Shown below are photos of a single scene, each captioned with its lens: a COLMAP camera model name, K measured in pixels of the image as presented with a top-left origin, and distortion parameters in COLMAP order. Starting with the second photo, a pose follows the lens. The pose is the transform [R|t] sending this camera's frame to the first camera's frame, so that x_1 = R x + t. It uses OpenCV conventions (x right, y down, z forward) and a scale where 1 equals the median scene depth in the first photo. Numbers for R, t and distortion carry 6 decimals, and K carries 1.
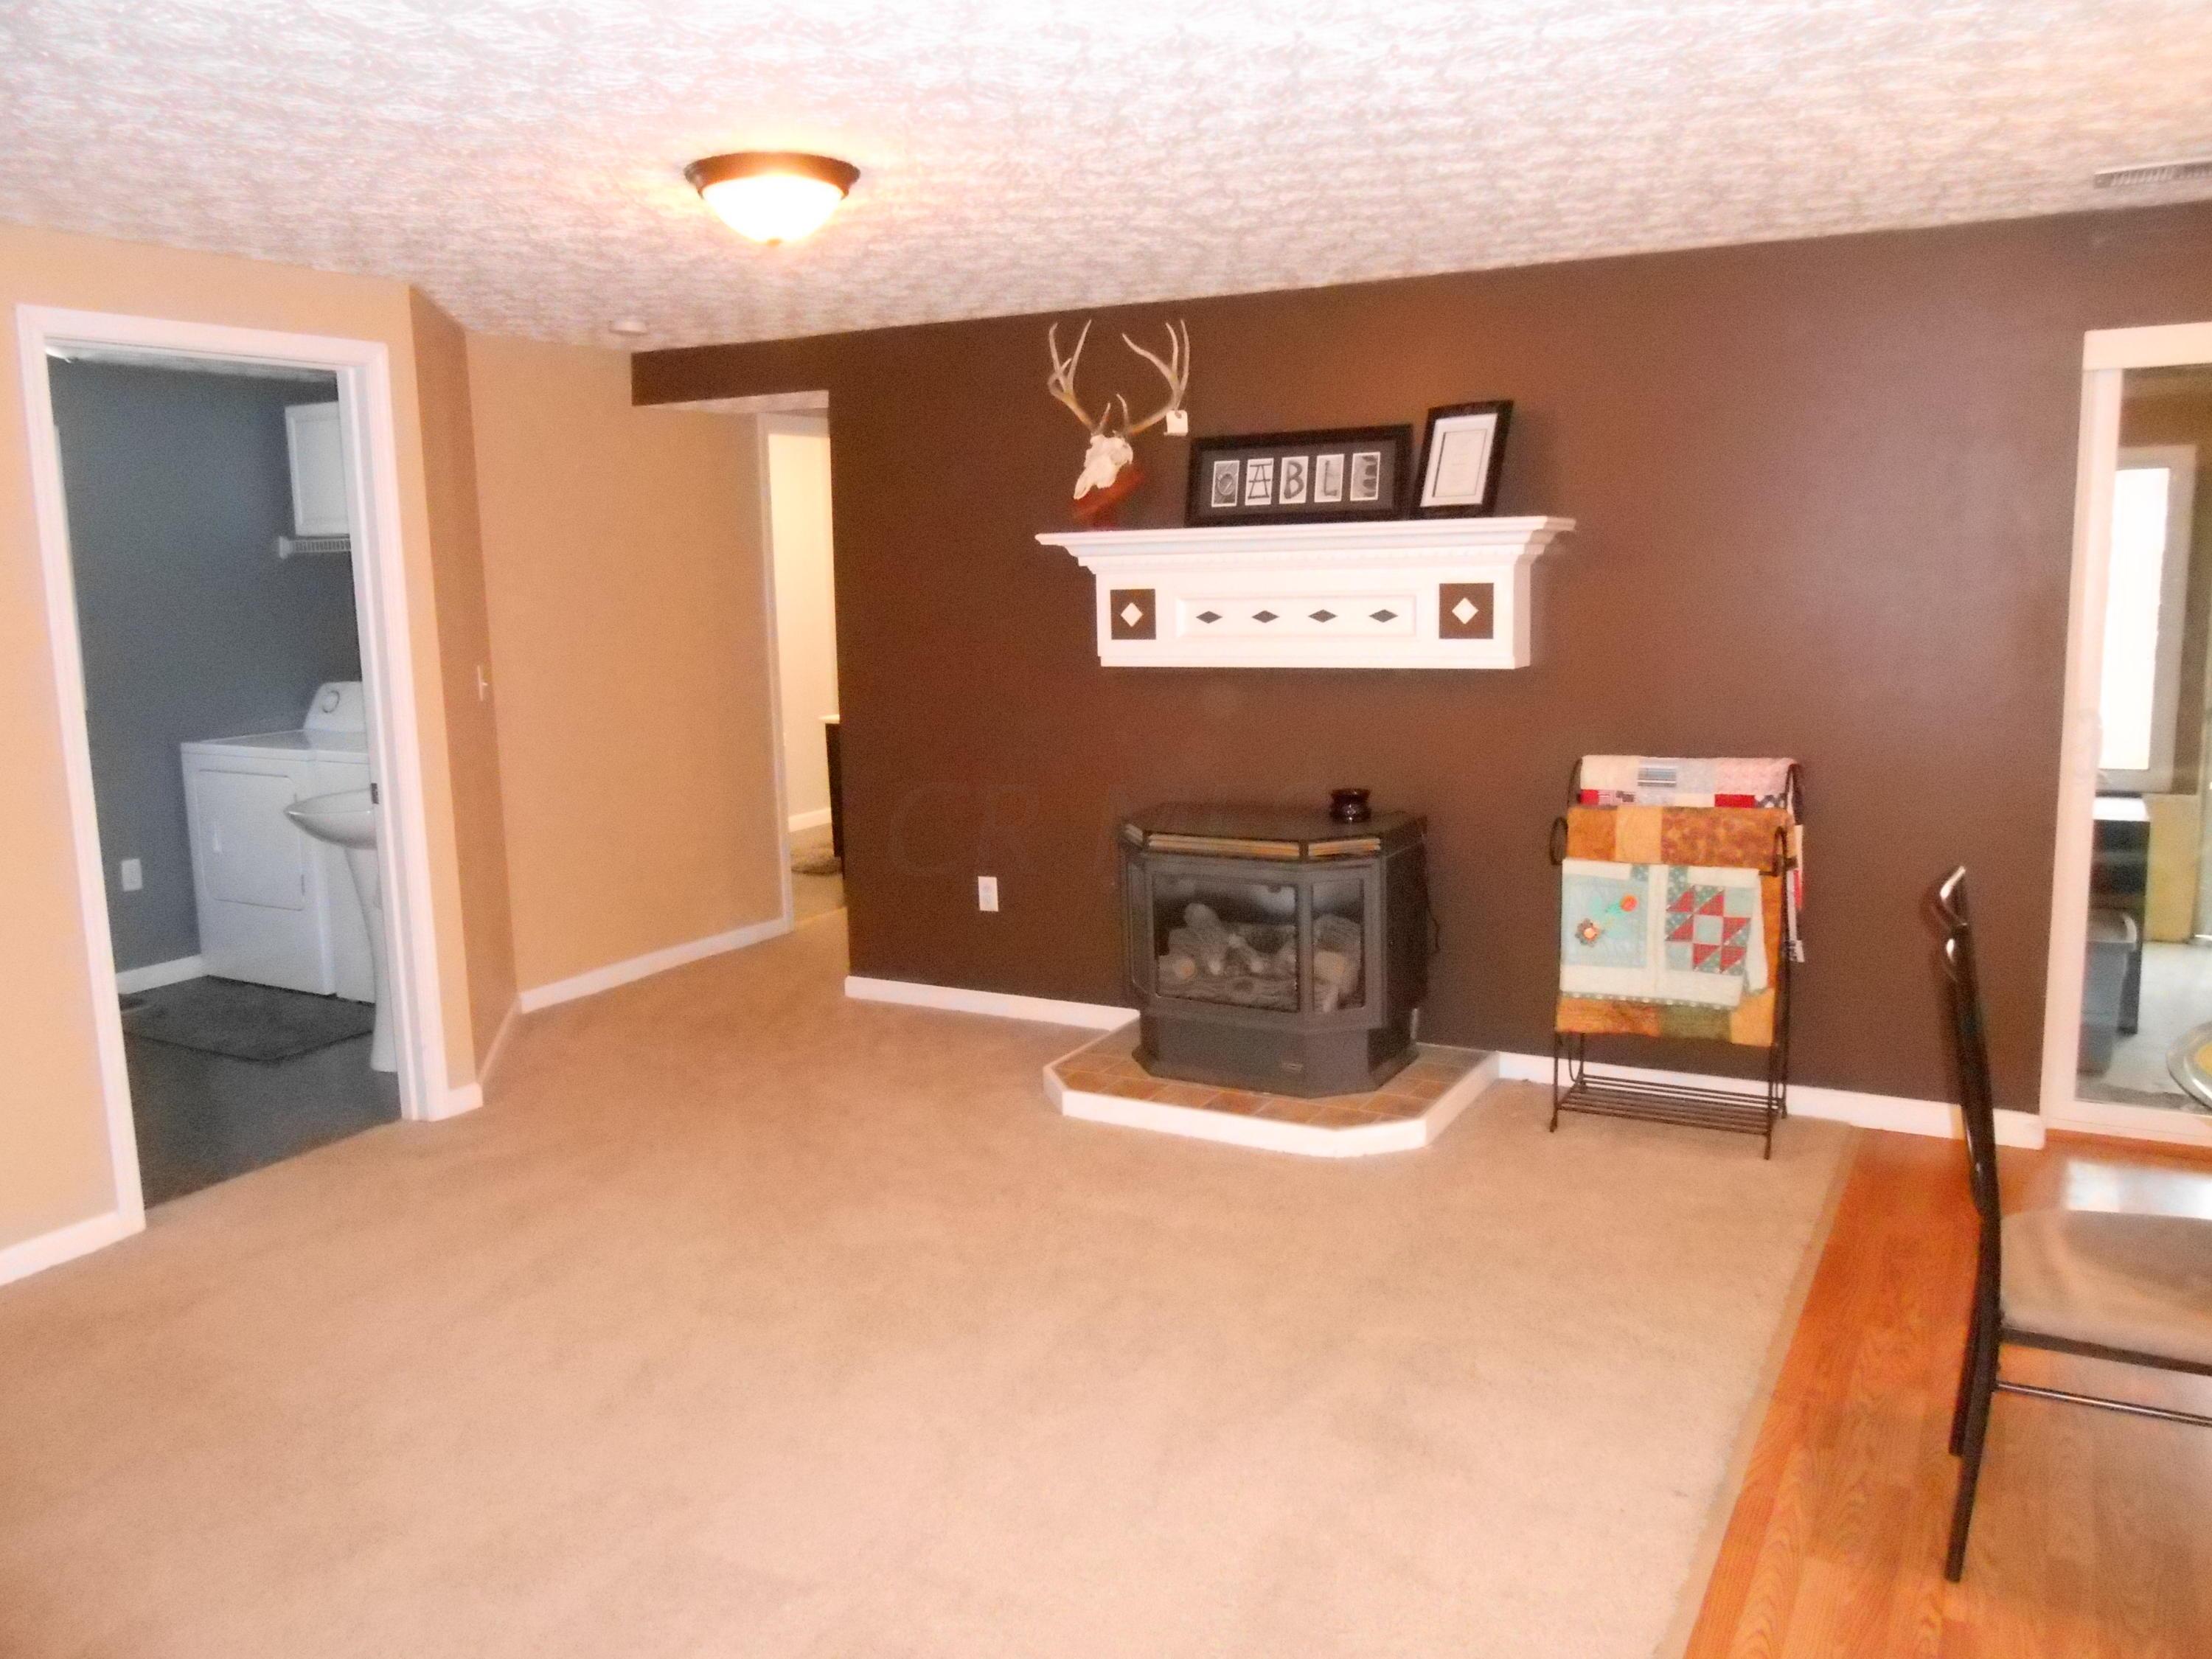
lens RADIAL K [[1730.0, 0, 1107.1], [0, 1730.0, 815.1], [0, 0, 1]] dist [-0.017295, 0.011167]
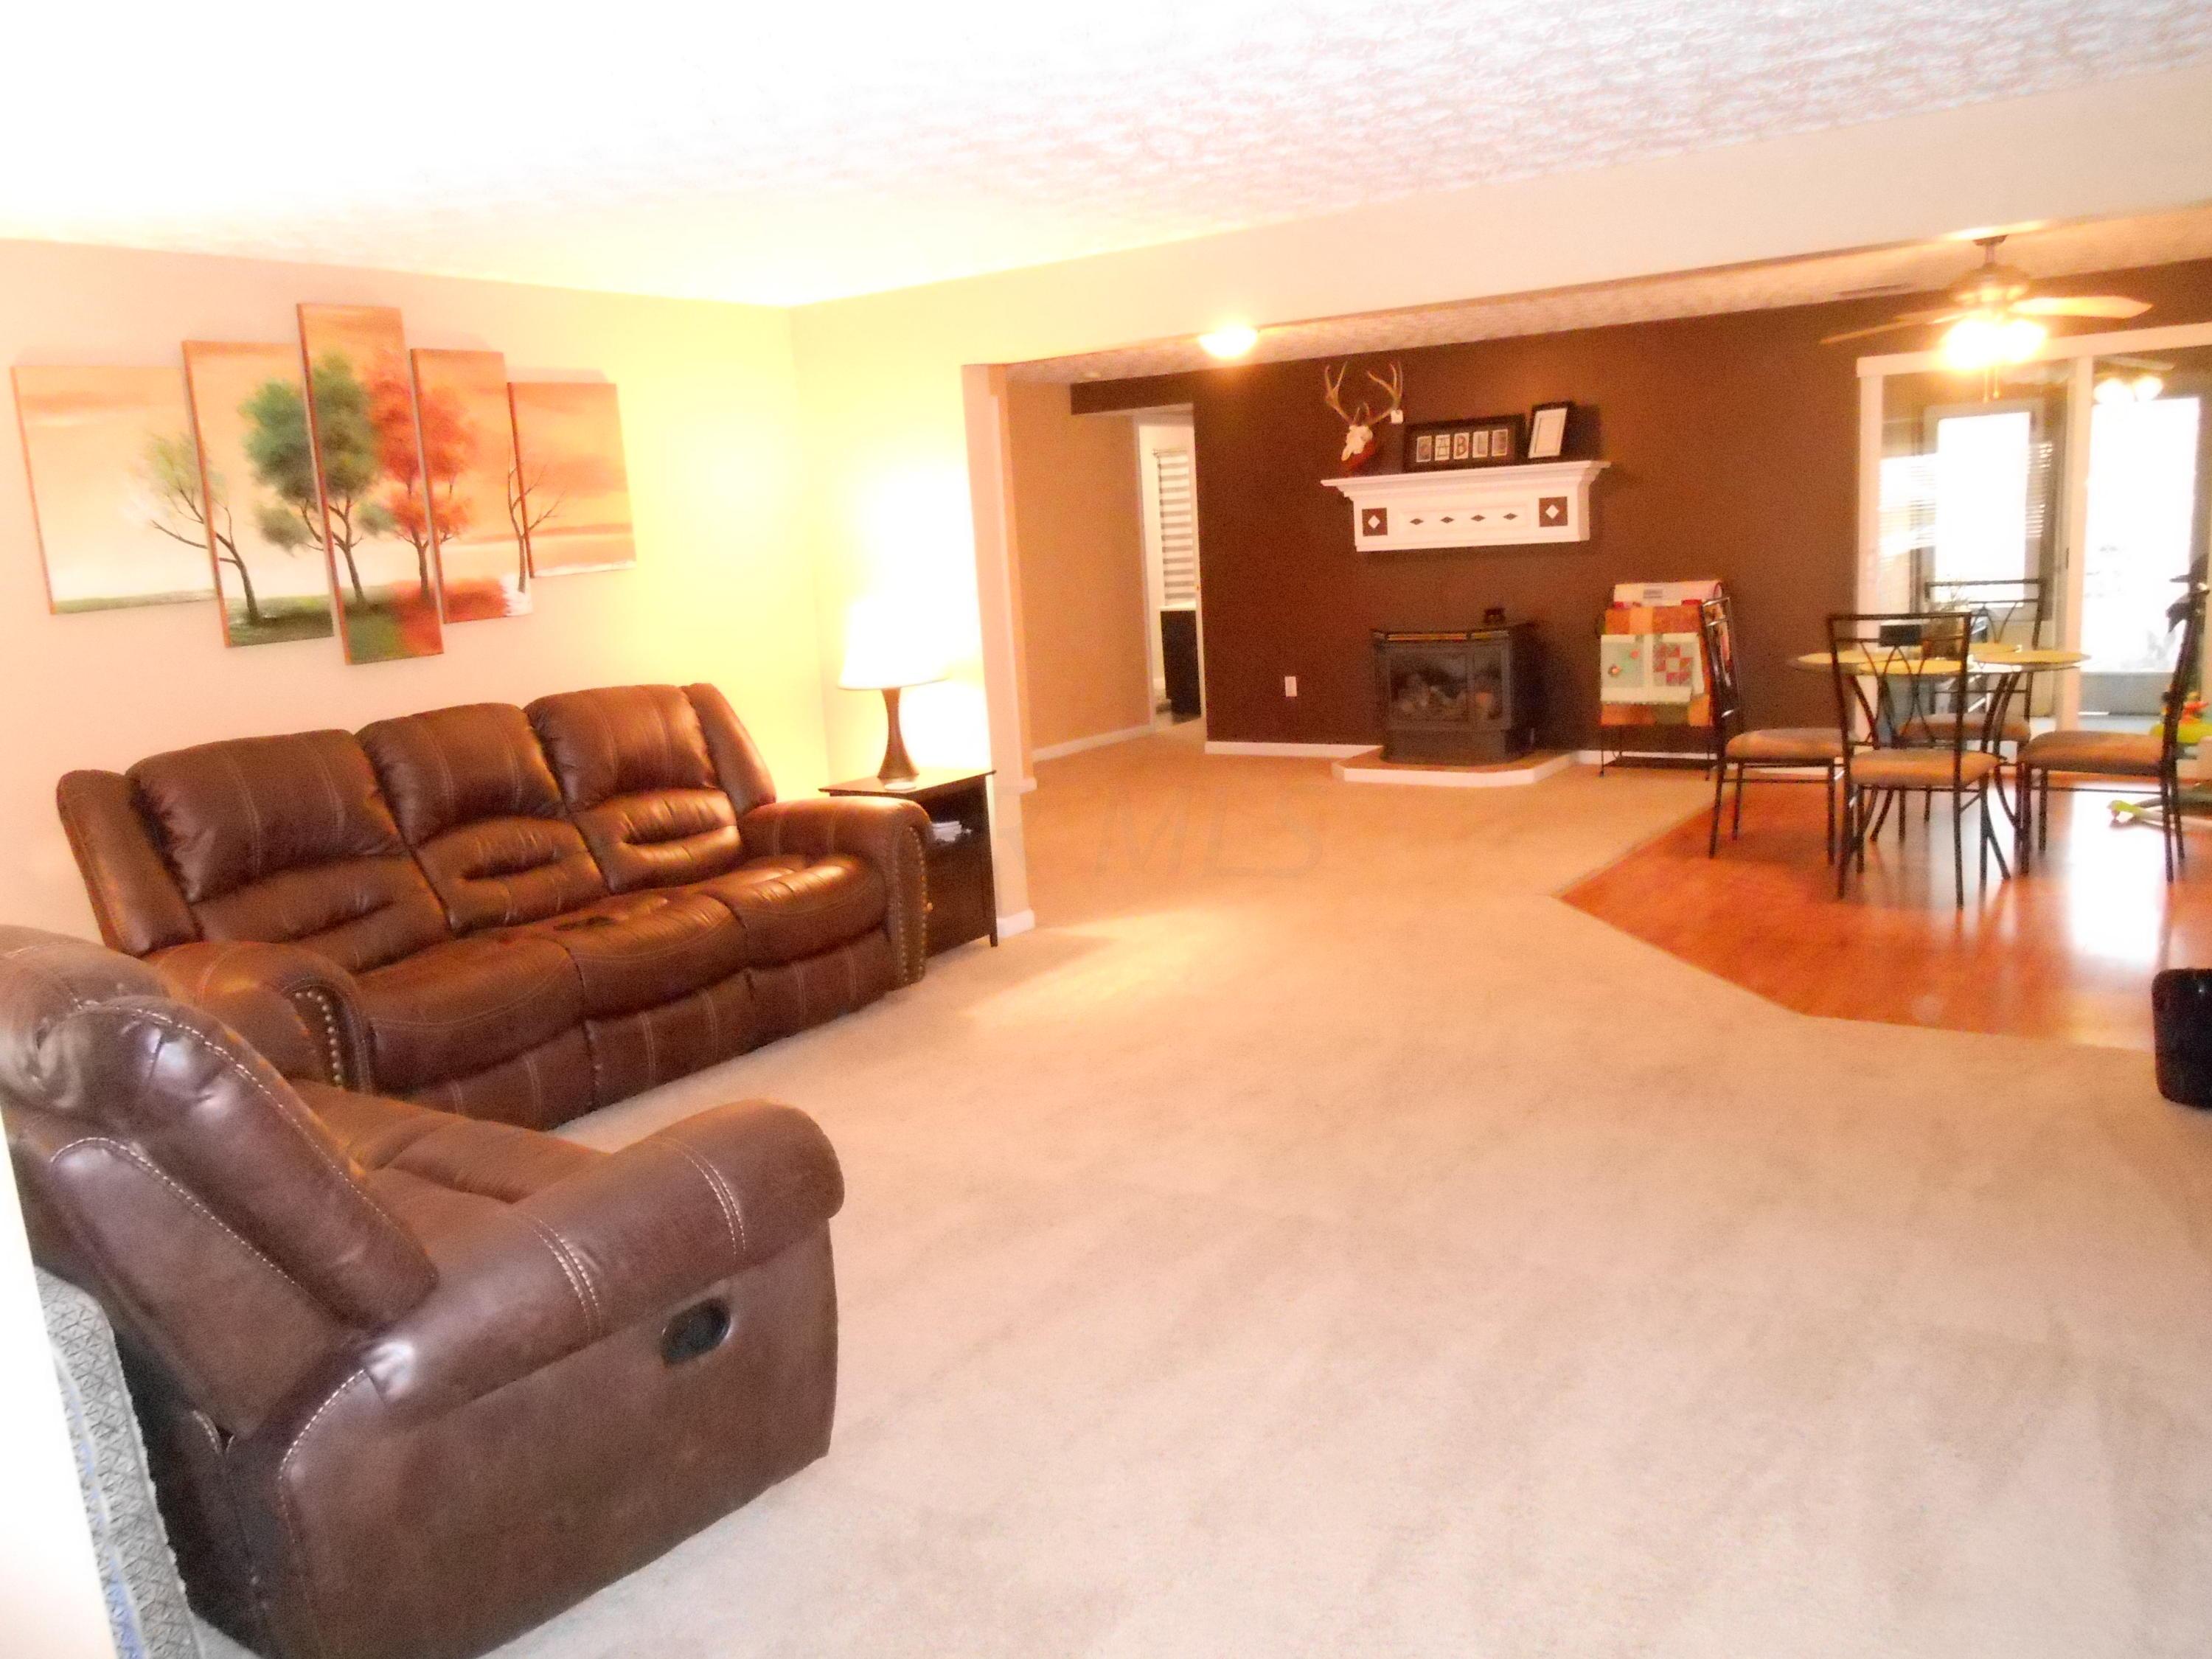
lens RADIAL K [[1730.0, 0, 1111.8], [0, 1730.0, 836.2], [0, 0, 1]] dist [-0.017295, 0.011167]
pose [[0.994918, -0.019300, -0.098822, -0.094874], [0.023014, 0.999066, 0.036584, 0.156330], [0.098024, -0.038672, 0.994432, -0.944739]]
